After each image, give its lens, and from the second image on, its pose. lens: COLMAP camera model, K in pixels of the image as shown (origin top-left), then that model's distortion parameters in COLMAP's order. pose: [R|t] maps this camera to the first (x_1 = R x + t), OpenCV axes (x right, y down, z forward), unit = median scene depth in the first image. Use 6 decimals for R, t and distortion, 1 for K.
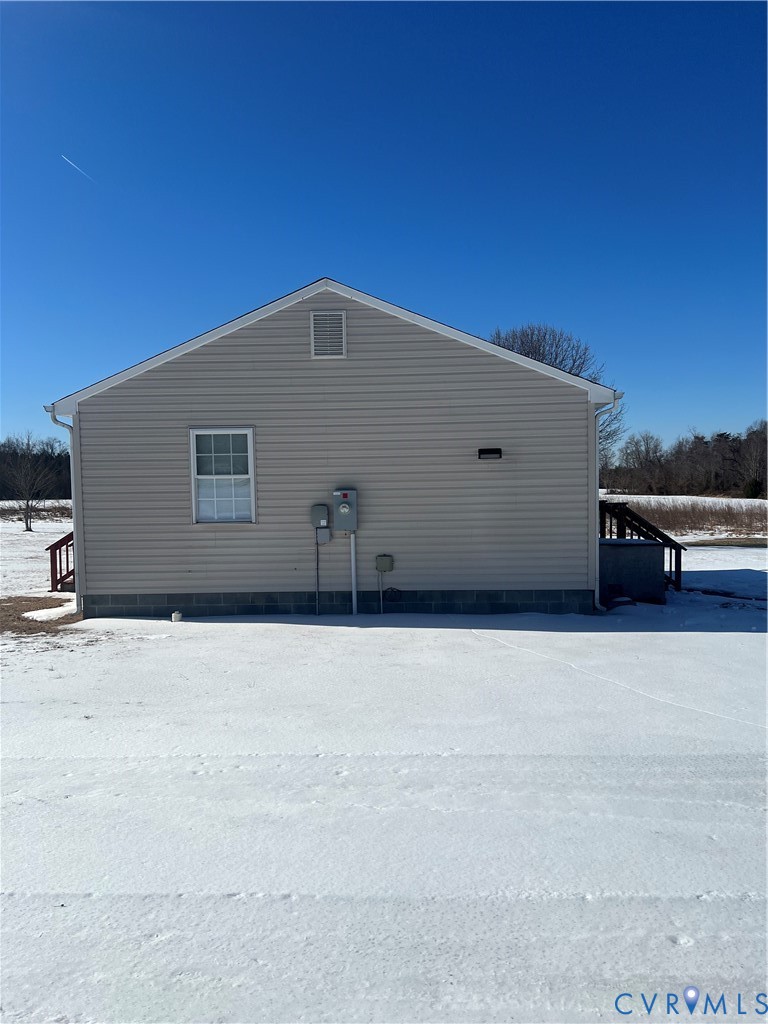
lens RADIAL K [[769.6, 0, 374.6], [0, 769.6, 516.8], [0, 0, 1]] dist [0.055992, -0.065645]
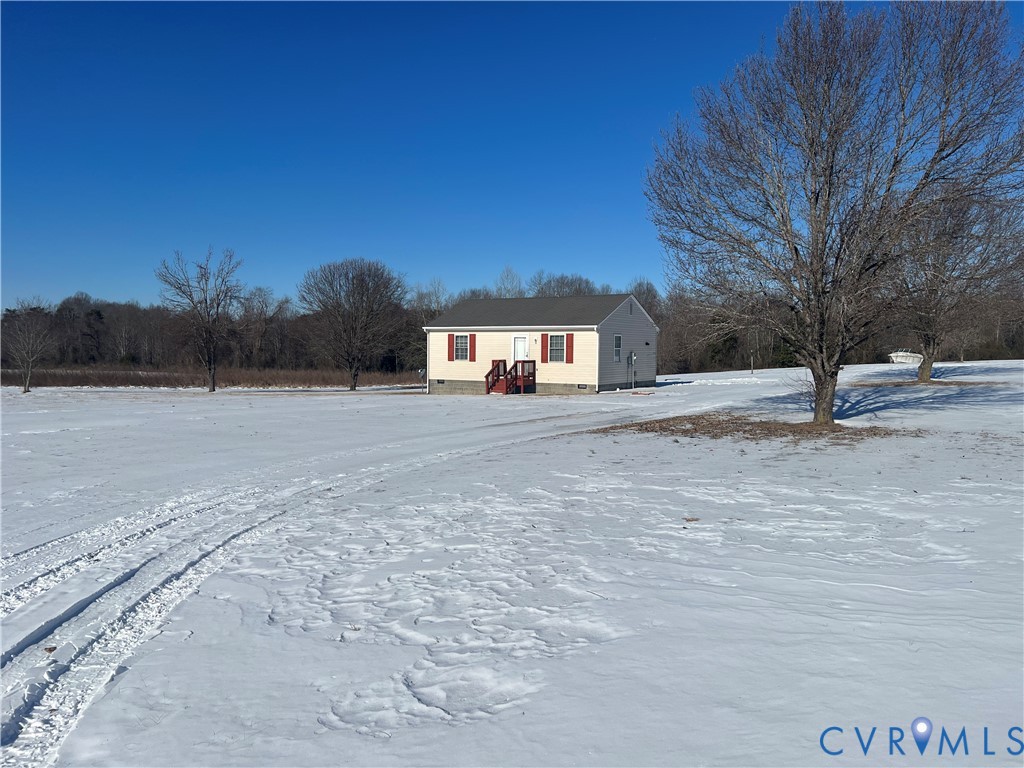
lens RADIAL K [[769.6, 0, 512.2], [0, 769.6, 387.9], [0, 0, 1]] dist [0.055992, -0.065645]
pose [[0.474551, -0.028523, 0.879766, -3.384329], [0.033282, 0.999342, 0.014447, 0.055796], [-0.879598, 0.022424, 0.475188, -0.182963]]
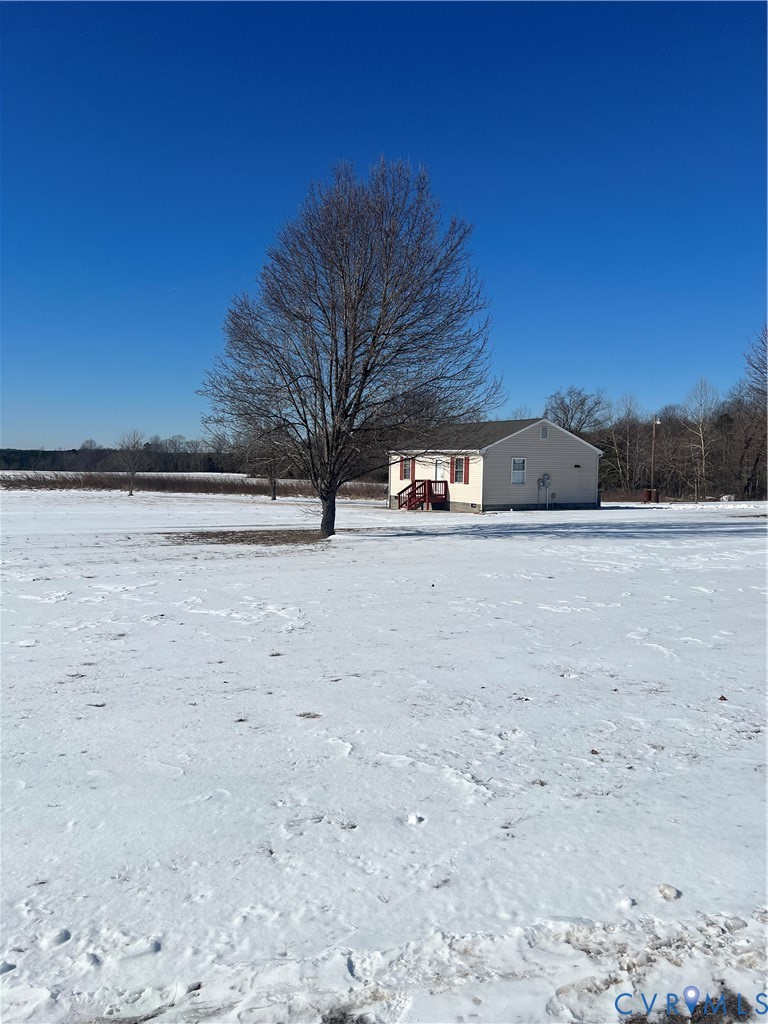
lens RADIAL K [[769.6, 0, 383.7], [0, 769.6, 513.9], [0, 0, 1]] dist [0.055992, -0.065645]
pose [[0.859238, -0.007835, 0.511516, -2.533890], [-0.001199, 0.999849, 0.017330, 0.083253], [-0.511574, -0.015503, 0.859099, -1.721202]]
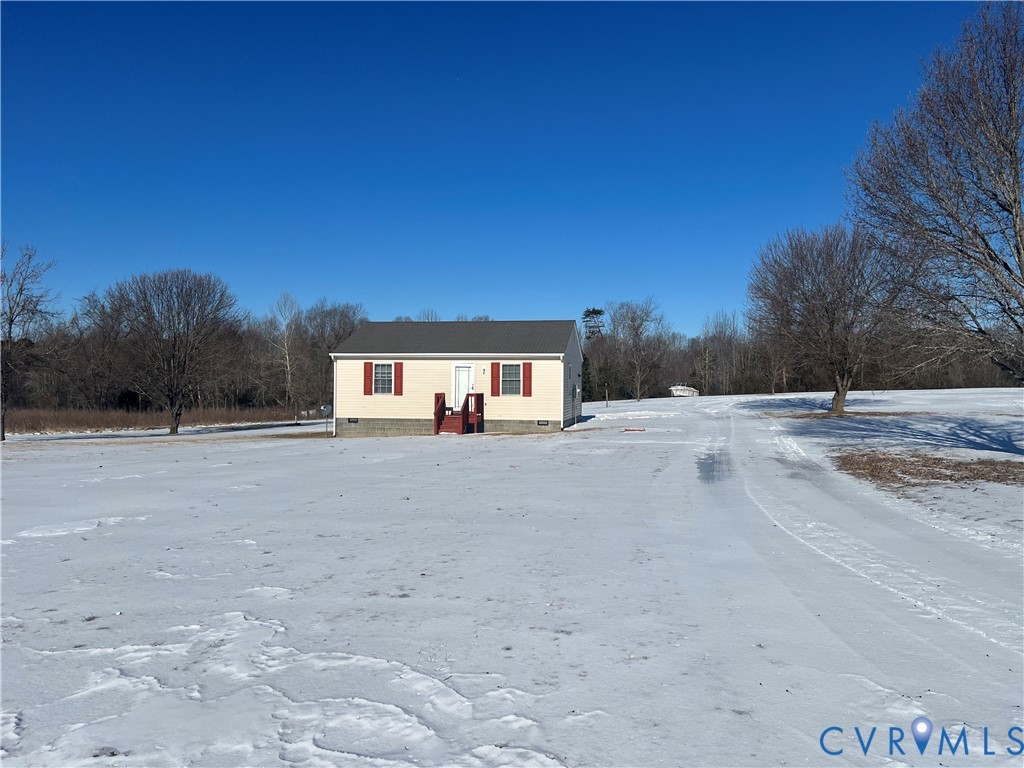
lens RADIAL K [[769.6, 0, 513.8], [0, 769.6, 379.1], [0, 0, 1]] dist [0.055992, -0.065645]
pose [[0.129619, 0.018806, 0.991386, -3.214644], [0.045553, 0.998652, -0.024899, 0.010359], [-0.990517, 0.048388, 0.128587, 0.842211]]
